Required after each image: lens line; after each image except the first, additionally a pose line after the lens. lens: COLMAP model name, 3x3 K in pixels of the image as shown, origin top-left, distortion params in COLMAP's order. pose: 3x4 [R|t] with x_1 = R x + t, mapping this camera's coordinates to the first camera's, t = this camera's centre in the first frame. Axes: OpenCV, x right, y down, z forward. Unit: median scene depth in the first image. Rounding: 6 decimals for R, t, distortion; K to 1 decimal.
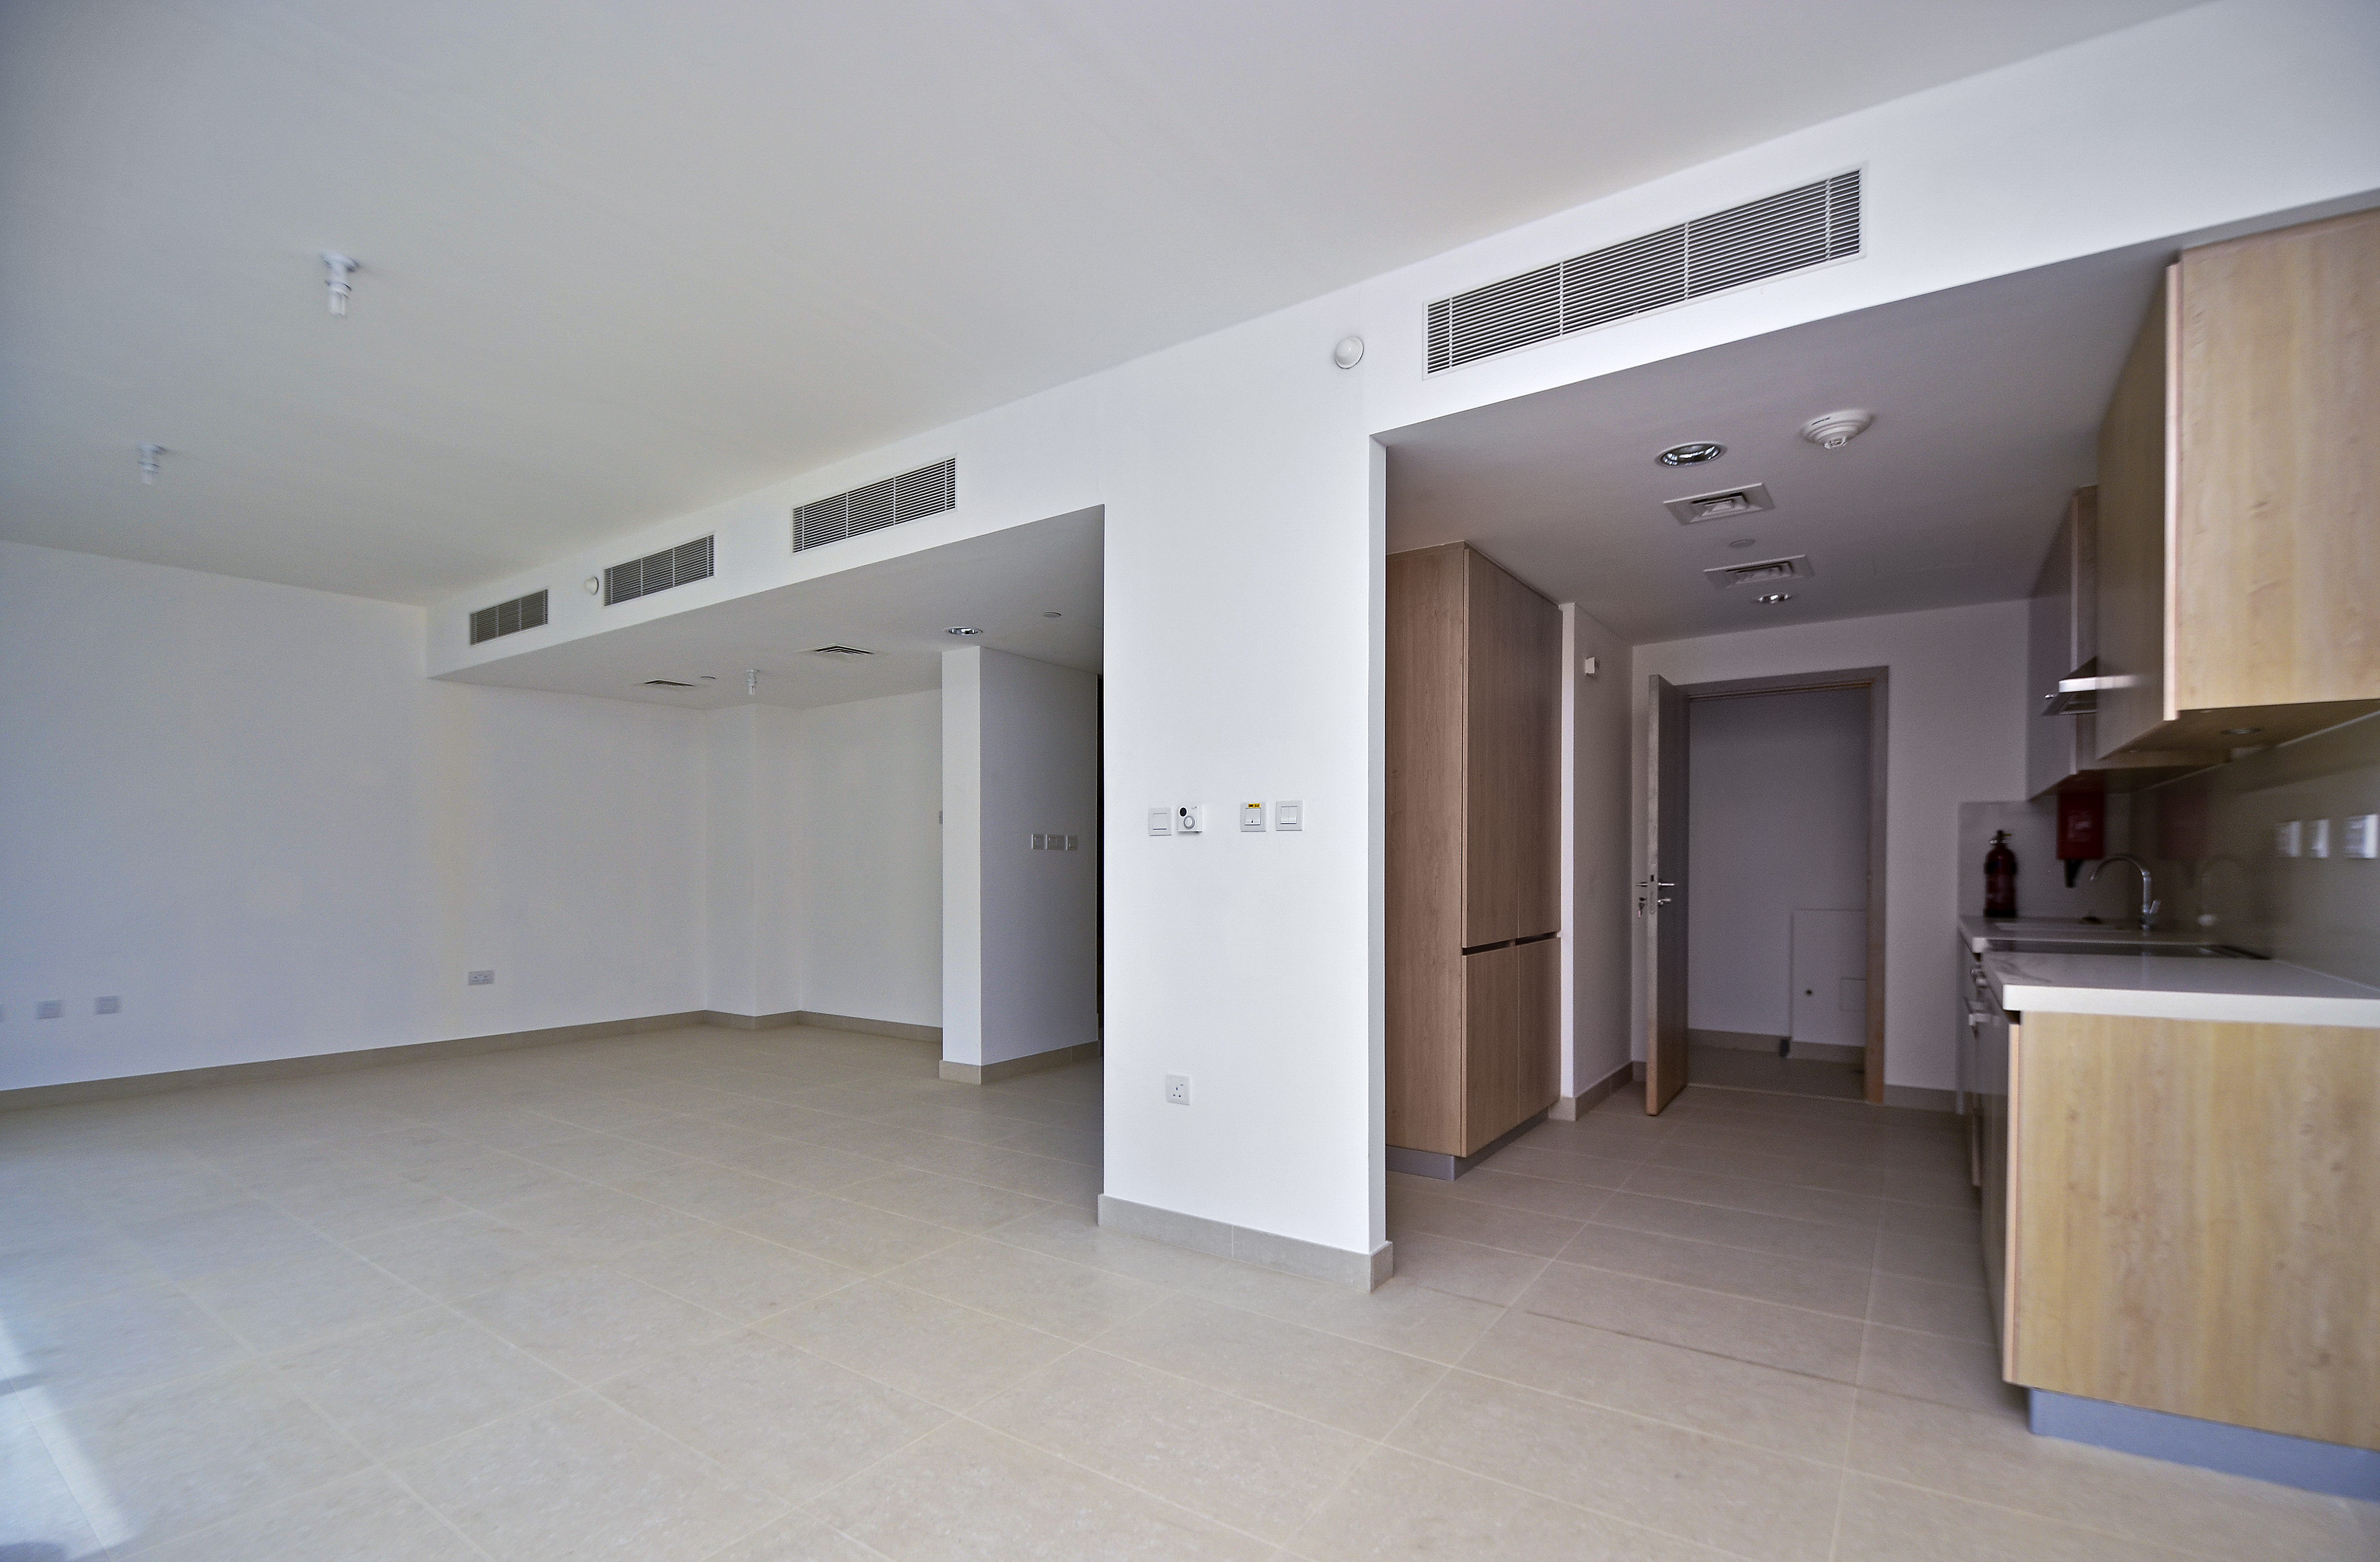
lens RADIAL K [[1181.7, 0, 1131.7], [0, 1181.7, 889.8], [0, 0, 1]] dist [-0.001081, -0.000715]
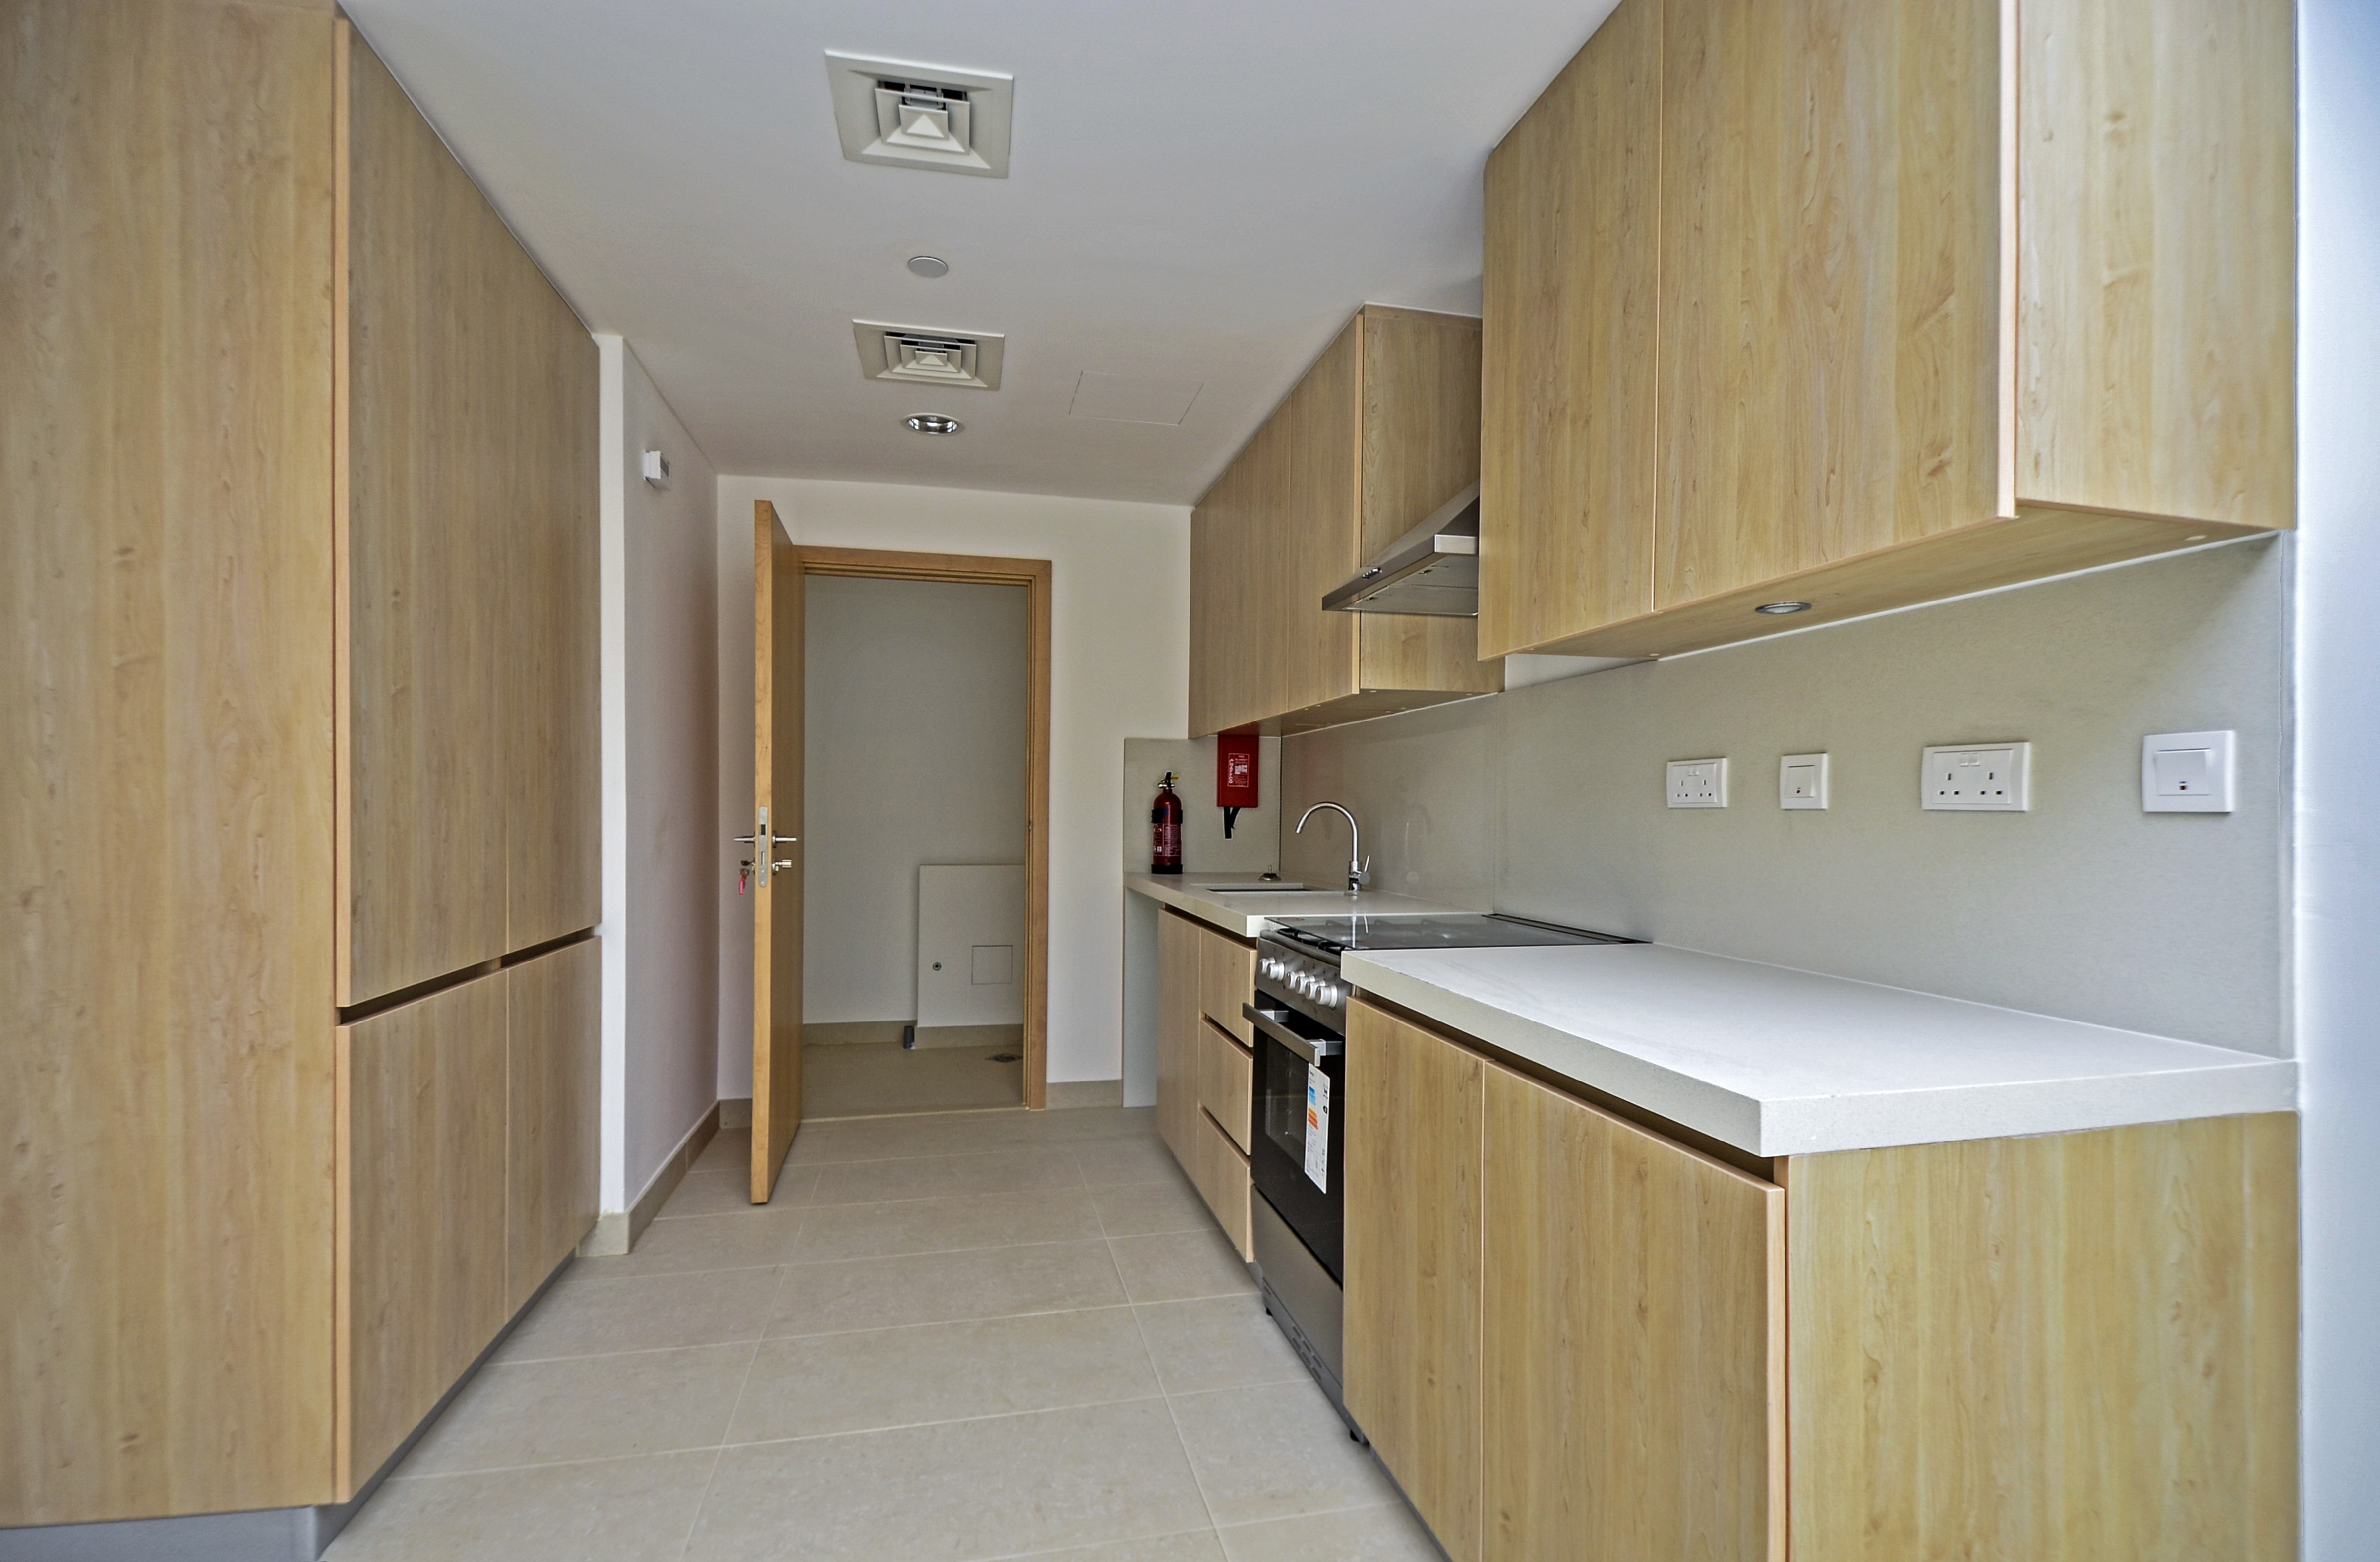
lens RADIAL K [[1123.7, 0, 1312.5], [0, 1123.7, 803.7], [0, 0, 1]] dist [0.000677, 0.000247]
pose [[0.611447, 0.012437, 0.791187, 0.155546], [0.009976, 0.999676, -0.023424, -0.007540], [-0.791222, 0.022215, 0.611125, 0.432310]]
